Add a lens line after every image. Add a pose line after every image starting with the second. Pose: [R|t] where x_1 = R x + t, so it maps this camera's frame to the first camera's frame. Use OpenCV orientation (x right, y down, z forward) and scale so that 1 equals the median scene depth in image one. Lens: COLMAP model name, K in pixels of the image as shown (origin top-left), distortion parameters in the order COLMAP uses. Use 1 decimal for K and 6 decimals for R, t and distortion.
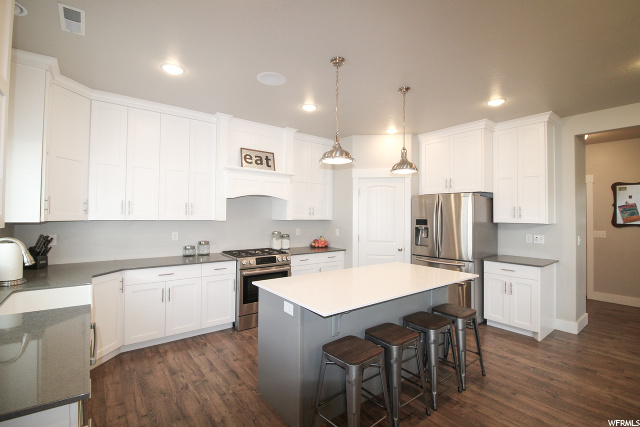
lens RADIAL K [[296.7, 0, 324.5], [0, 296.7, 209.0], [0, 0, 1]] dist [-0.003094, -0.004170]
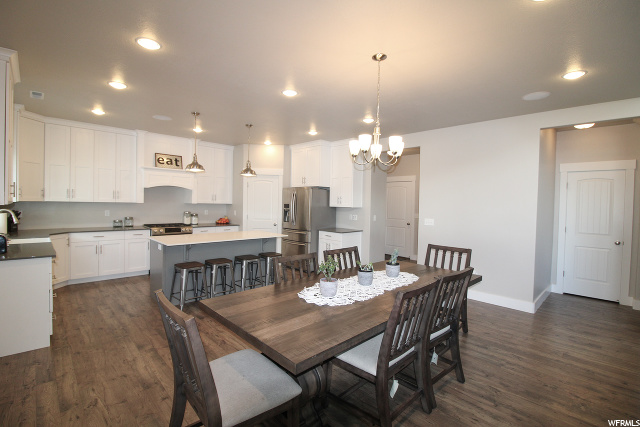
lens RADIAL K [[296.7, 0, 319.5], [0, 296.7, 208.5], [0, 0, 1]] dist [-0.003094, -0.004170]
pose [[0.995433, 0.011154, 0.094806, 0.379770], [-0.015297, 0.998954, 0.043082, -0.010655], [-0.094226, -0.044336, 0.994563, -0.523841]]
